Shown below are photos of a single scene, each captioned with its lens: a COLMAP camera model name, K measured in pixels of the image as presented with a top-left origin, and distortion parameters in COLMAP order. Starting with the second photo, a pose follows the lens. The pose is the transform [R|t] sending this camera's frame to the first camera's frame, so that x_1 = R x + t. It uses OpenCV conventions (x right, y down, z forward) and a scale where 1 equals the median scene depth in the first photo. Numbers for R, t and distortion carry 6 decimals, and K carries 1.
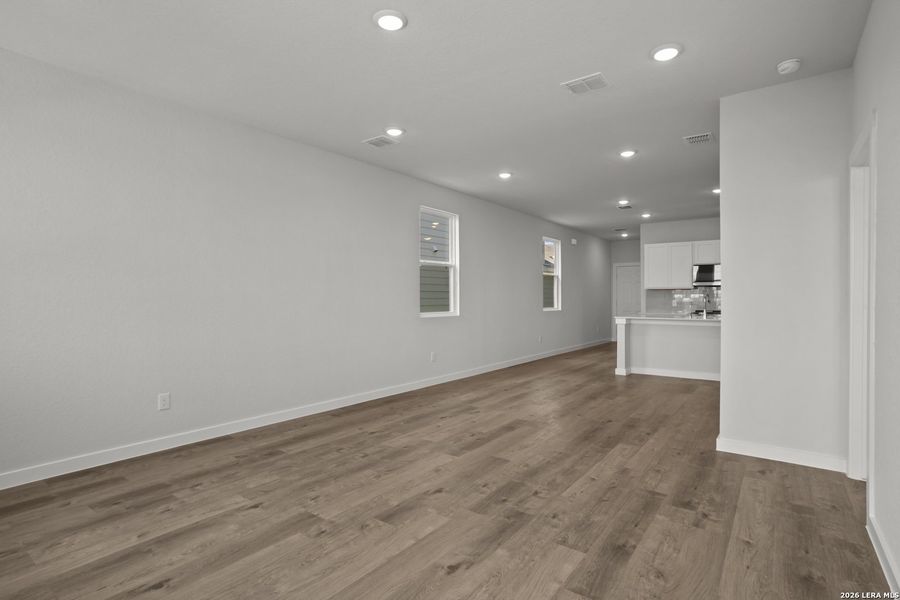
lens RADIAL K [[452.4, 0, 449.2], [0, 452.4, 307.5], [0, 0, 1]] dist [-0.037103, 0.014824]
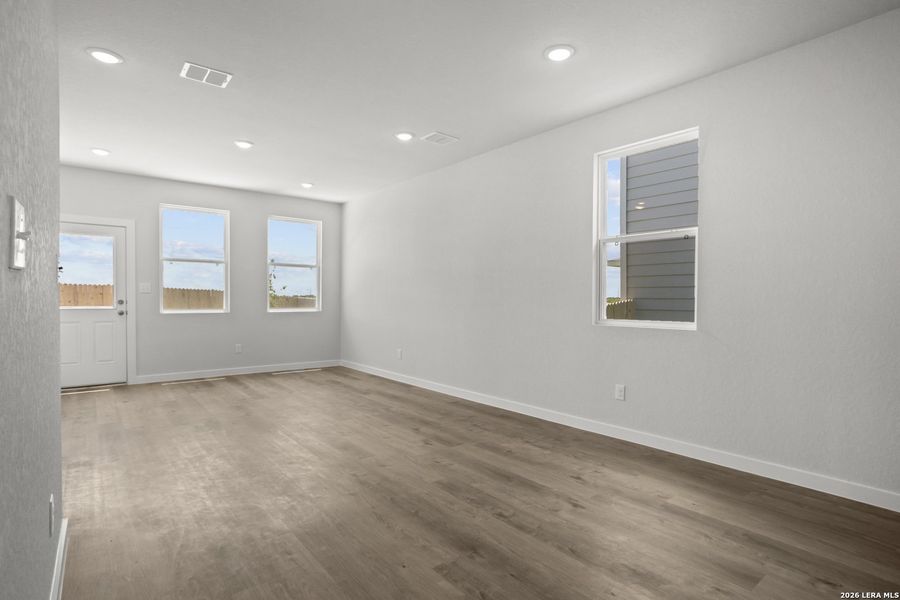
lens RADIAL K [[452.4, 0, 447.8], [0, 452.4, 301.2], [0, 0, 1]] dist [-0.037103, 0.014824]
pose [[-0.243392, -0.006928, -0.969903, 0.753680], [-0.032944, 0.999457, 0.001128, -0.005312], [0.969368, 0.032227, -0.243488, 1.166558]]
